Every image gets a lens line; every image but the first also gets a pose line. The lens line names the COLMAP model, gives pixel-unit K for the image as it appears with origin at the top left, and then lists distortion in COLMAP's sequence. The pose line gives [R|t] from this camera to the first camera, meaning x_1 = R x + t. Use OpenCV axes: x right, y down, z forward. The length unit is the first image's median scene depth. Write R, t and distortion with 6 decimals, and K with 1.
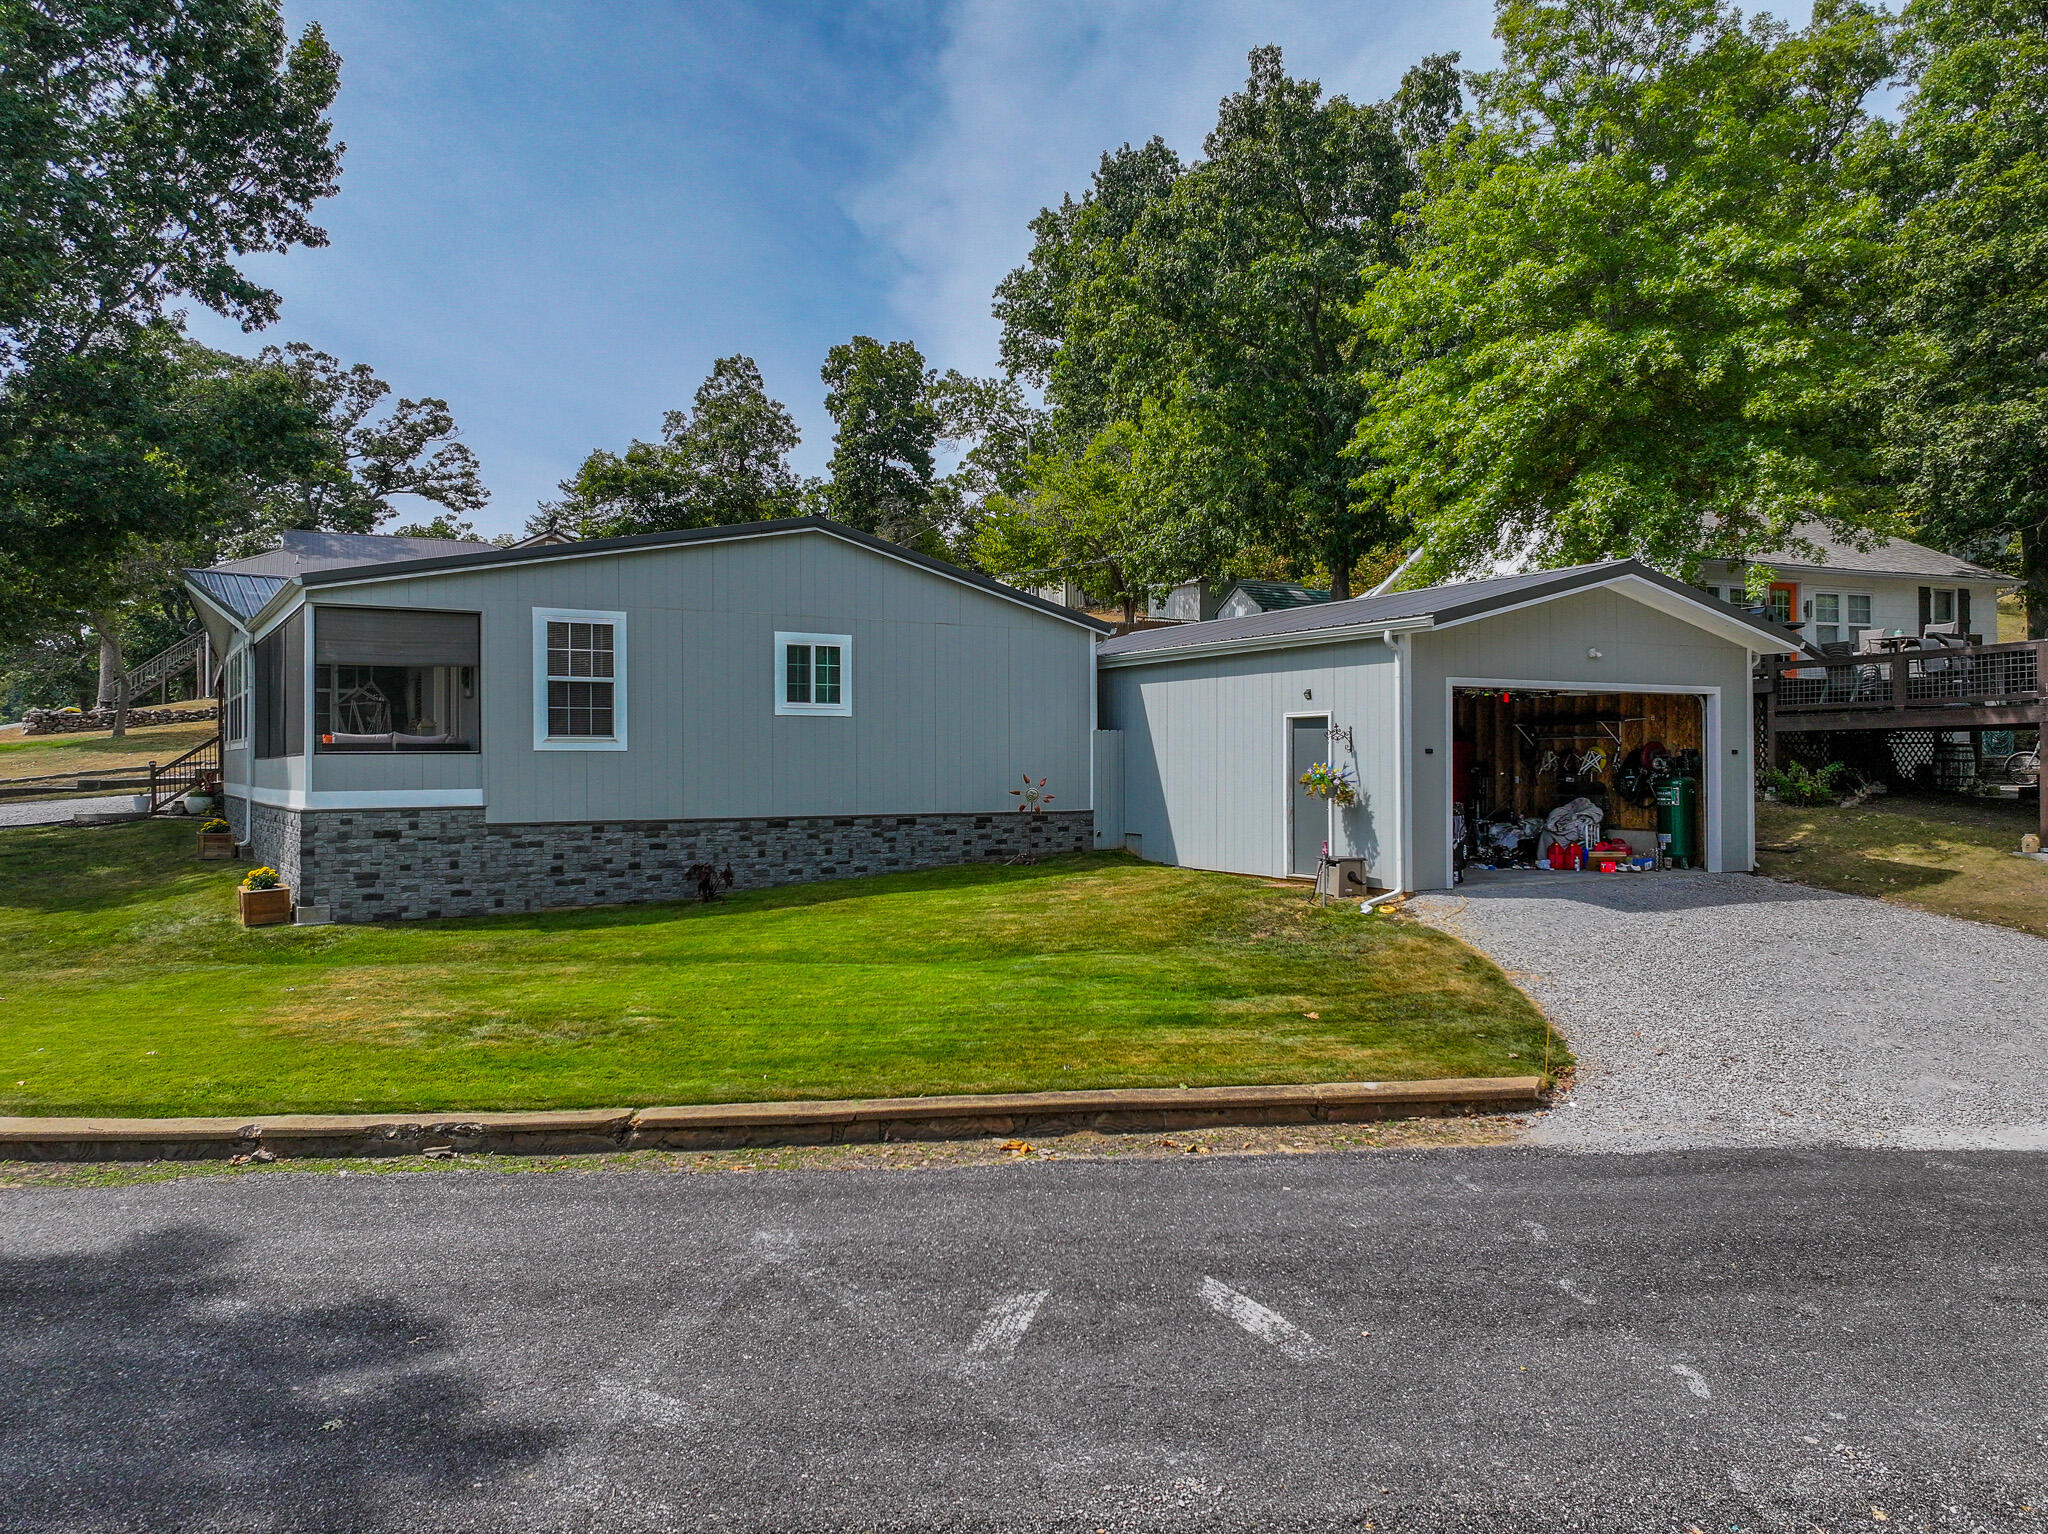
lens RADIAL K [[1429.1, 0, 1021.0], [0, 1429.1, 769.7], [0, 0, 1]] dist [-0.000043, 0.010090]
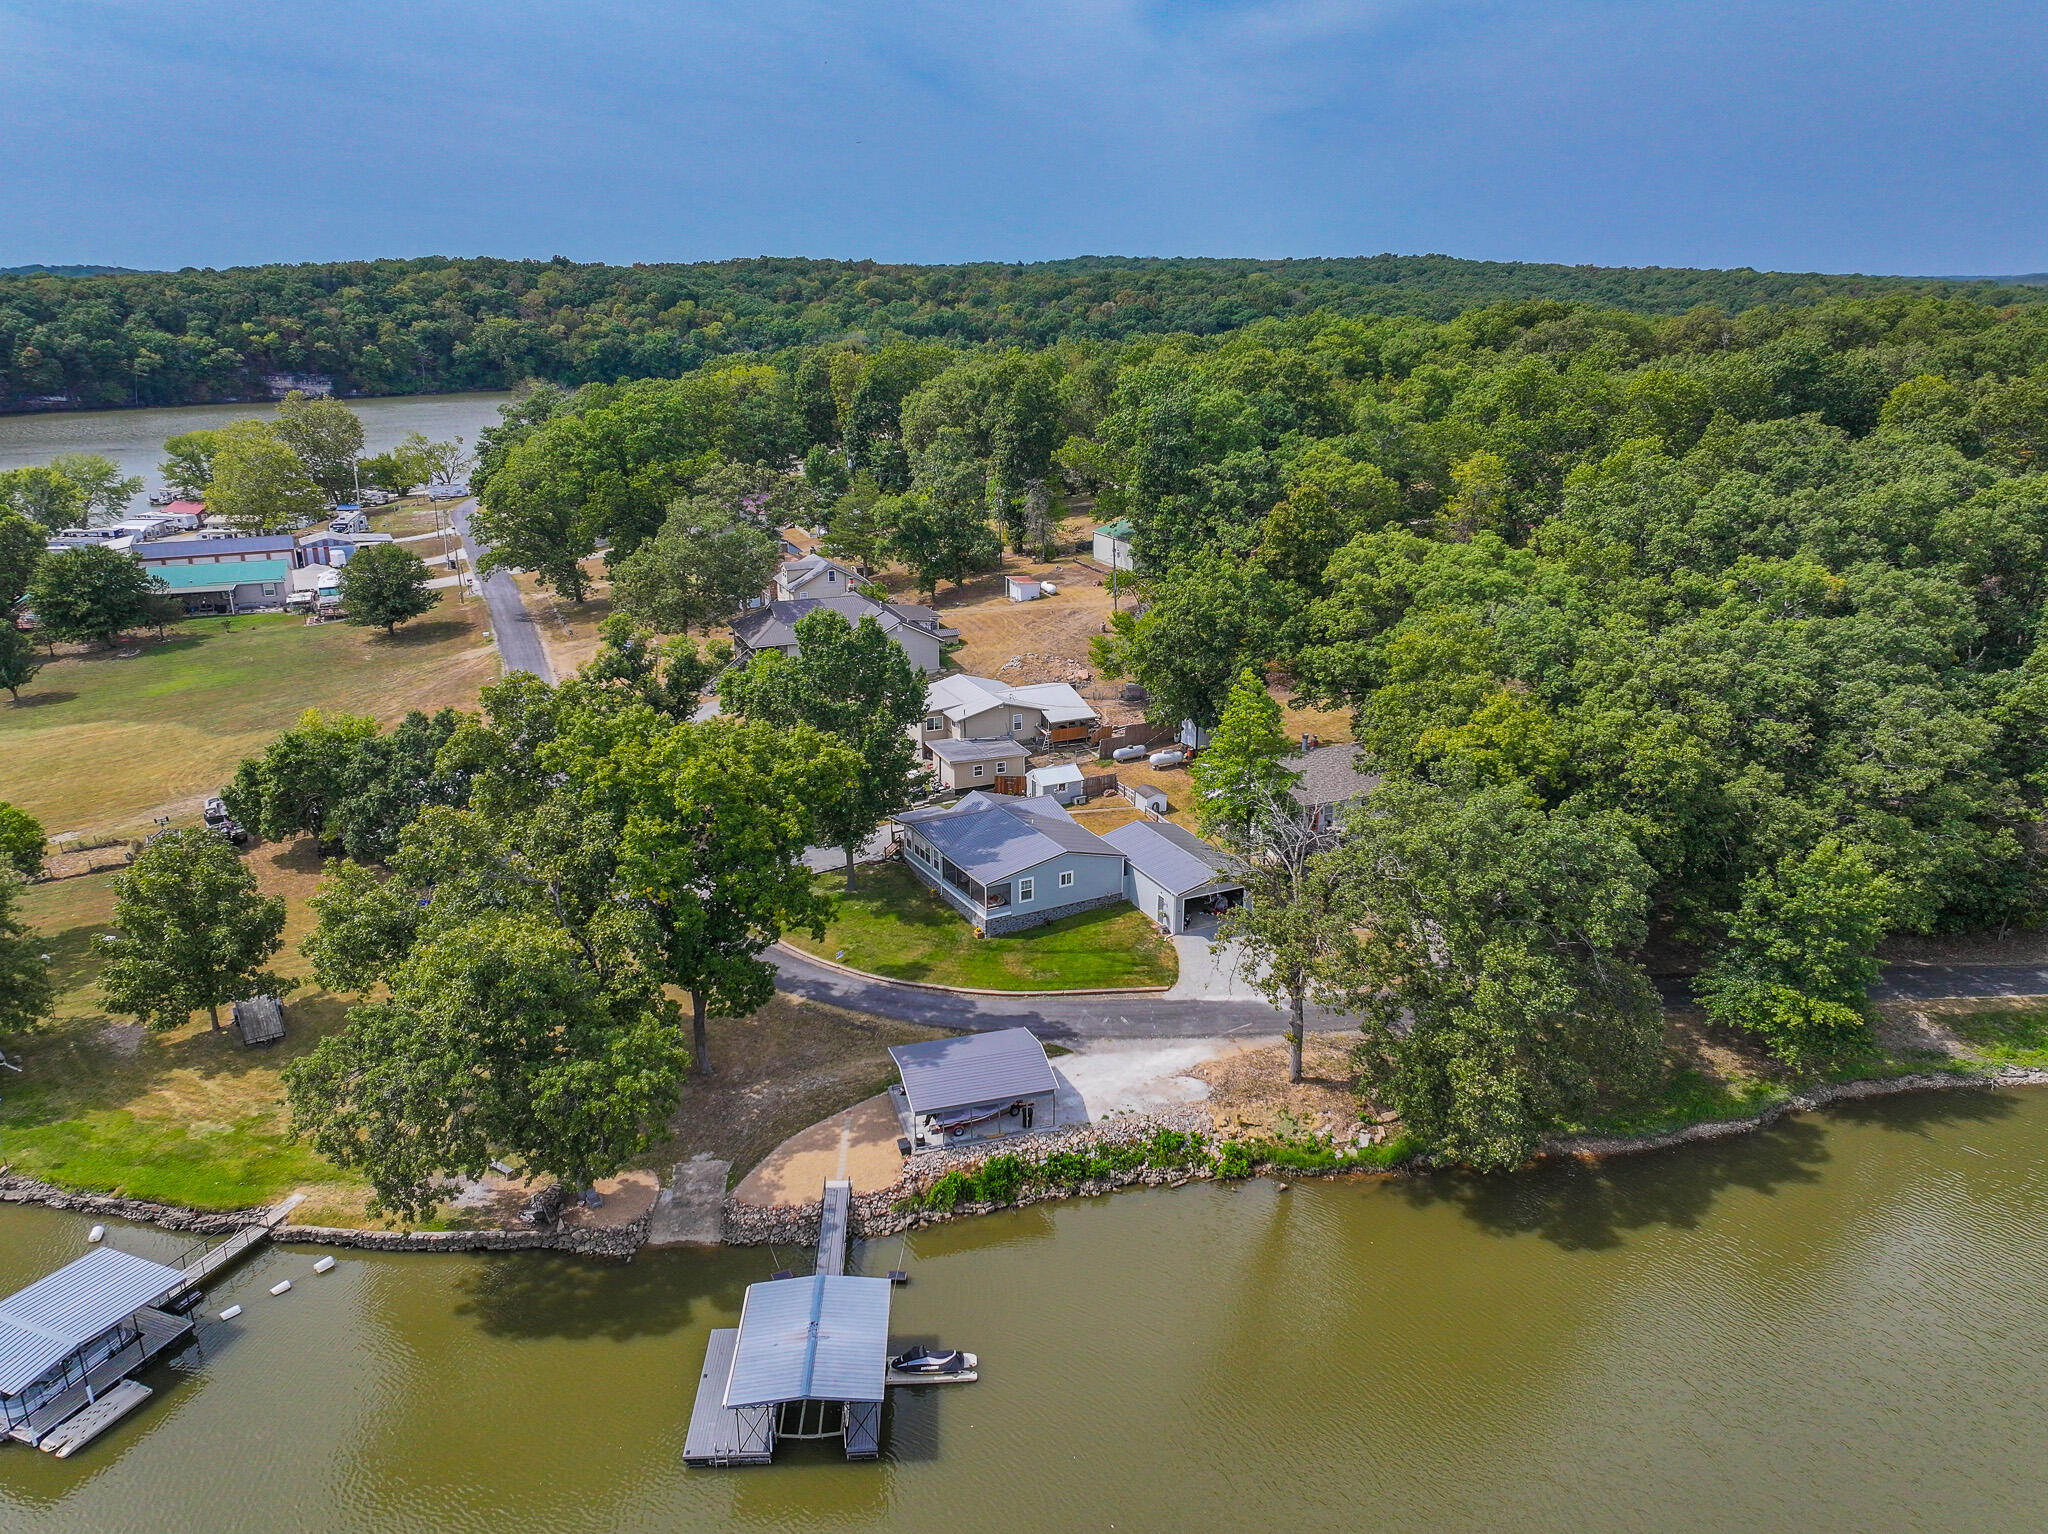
lens RADIAL K [[1429.1, 0, 1025.8], [0, 1429.1, 762.2], [0, 0, 1]] dist [-0.000043, 0.010090]
pose [[0.998553, 0.019461, -0.050135, -0.050275], [-0.002406, 0.947463, 0.319857, -2.340105], [0.053726, -0.319273, 0.946139, -4.134113]]
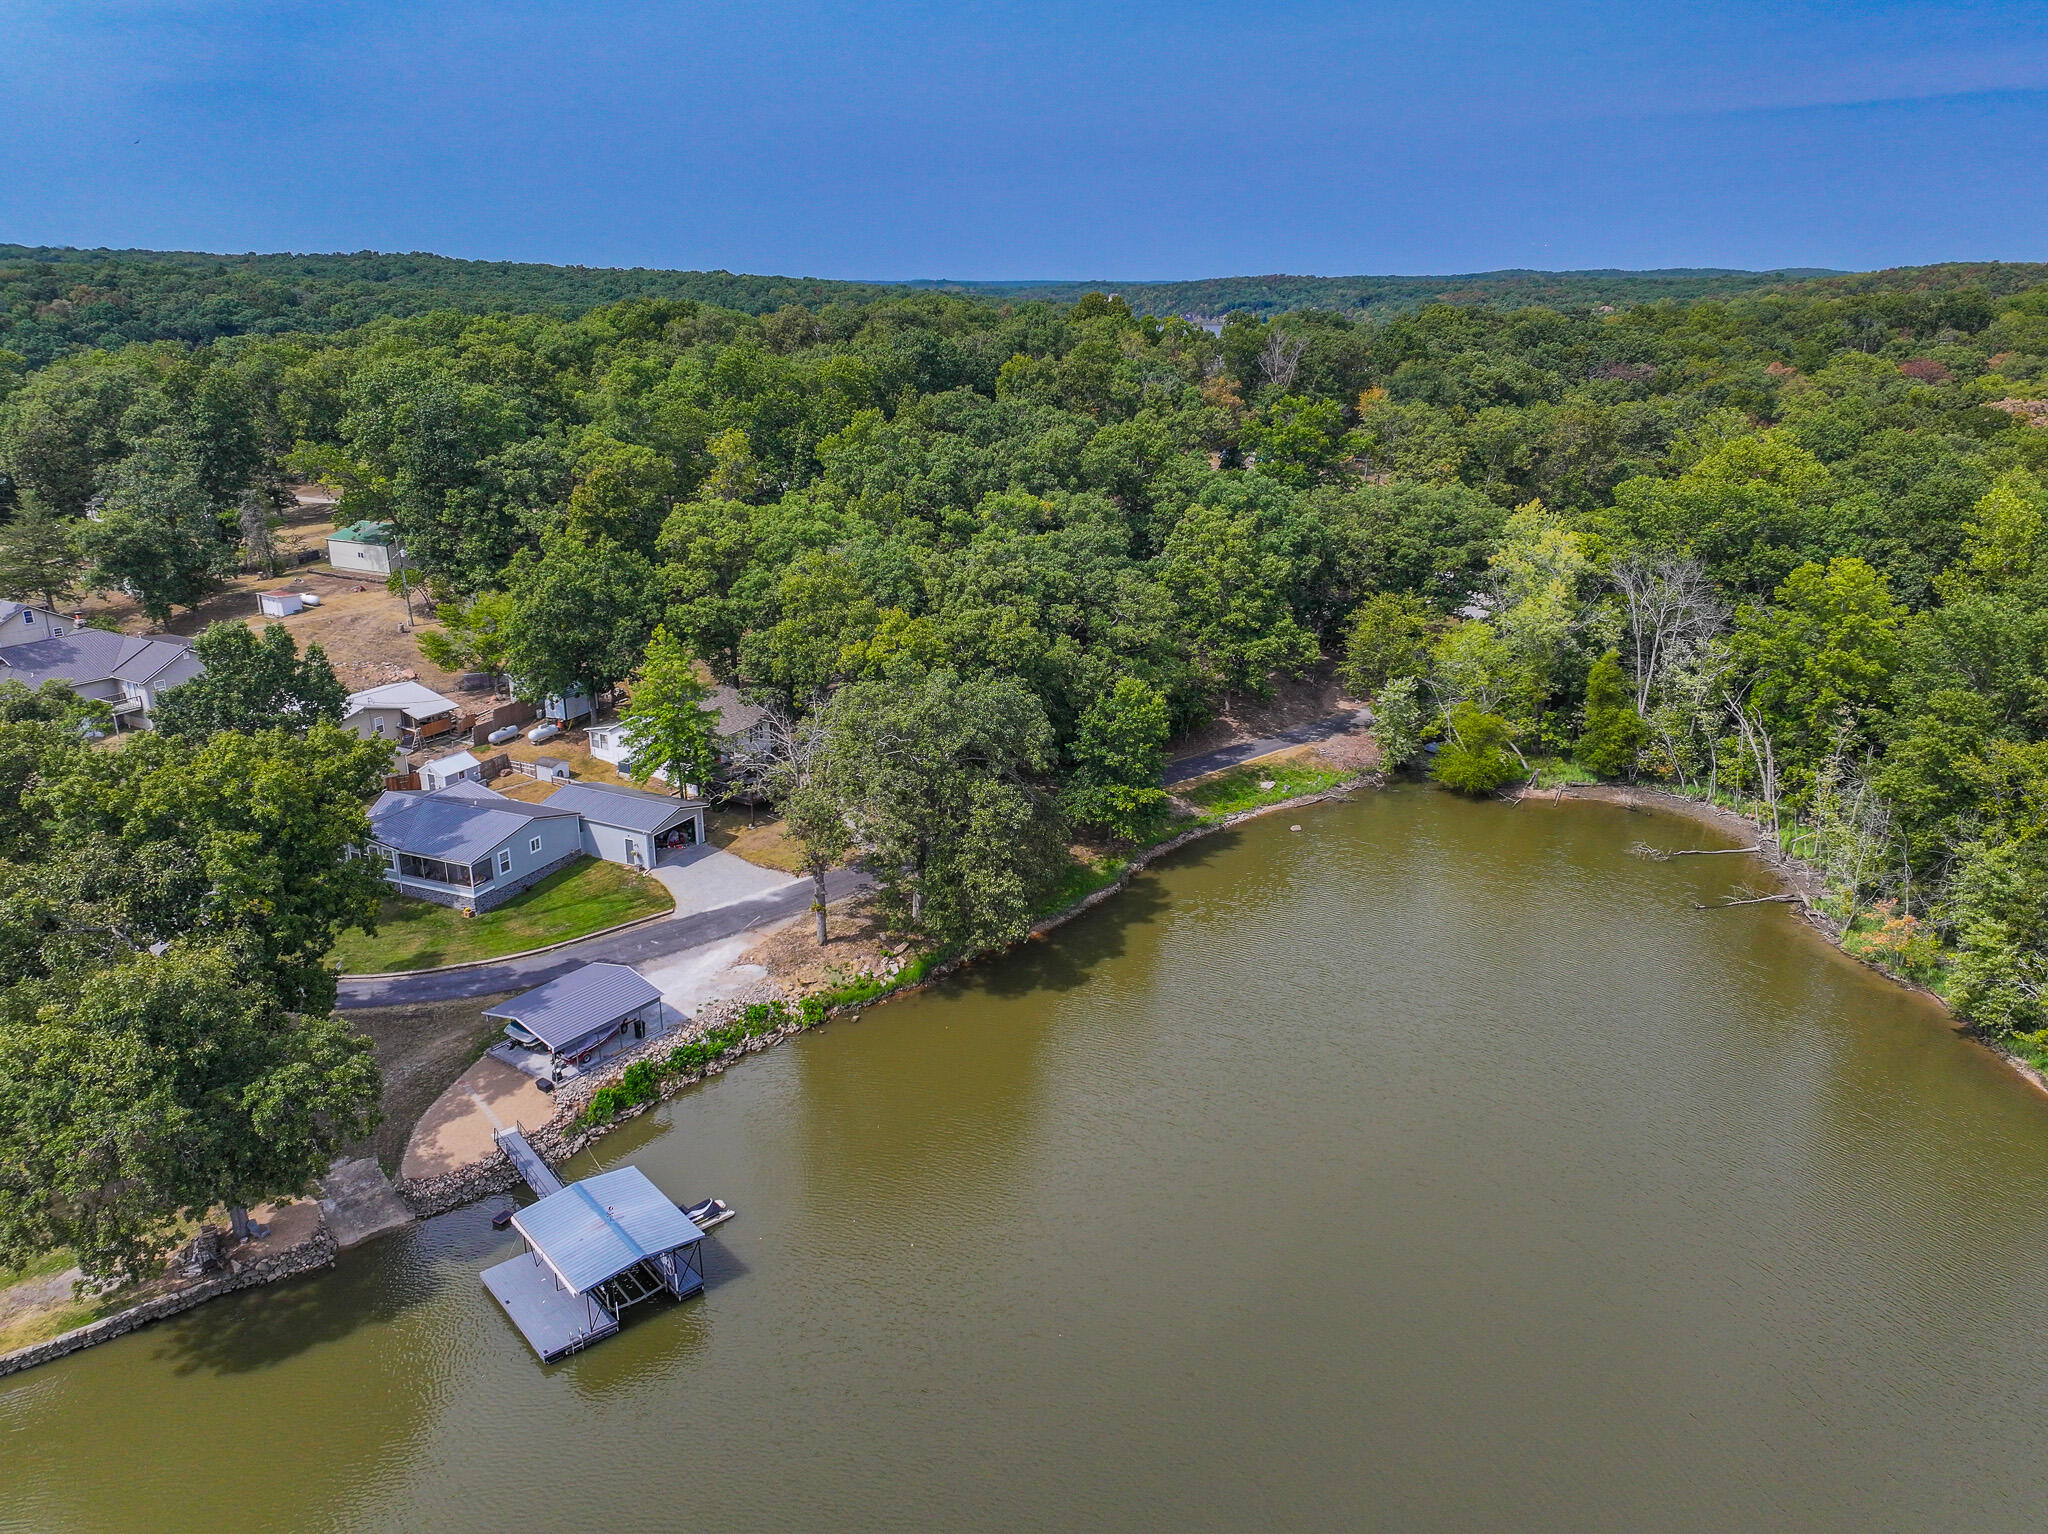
lens RADIAL K [[1429.1, 0, 1023.5], [0, 1429.1, 770.3], [0, 0, 1]] dist [-0.000043, 0.010090]
pose [[0.823387, -0.174847, 0.539872, -1.671548], [-0.009416, 0.947010, 0.321066, -2.327555], [-0.567402, -0.269445, 0.778109, -4.656103]]
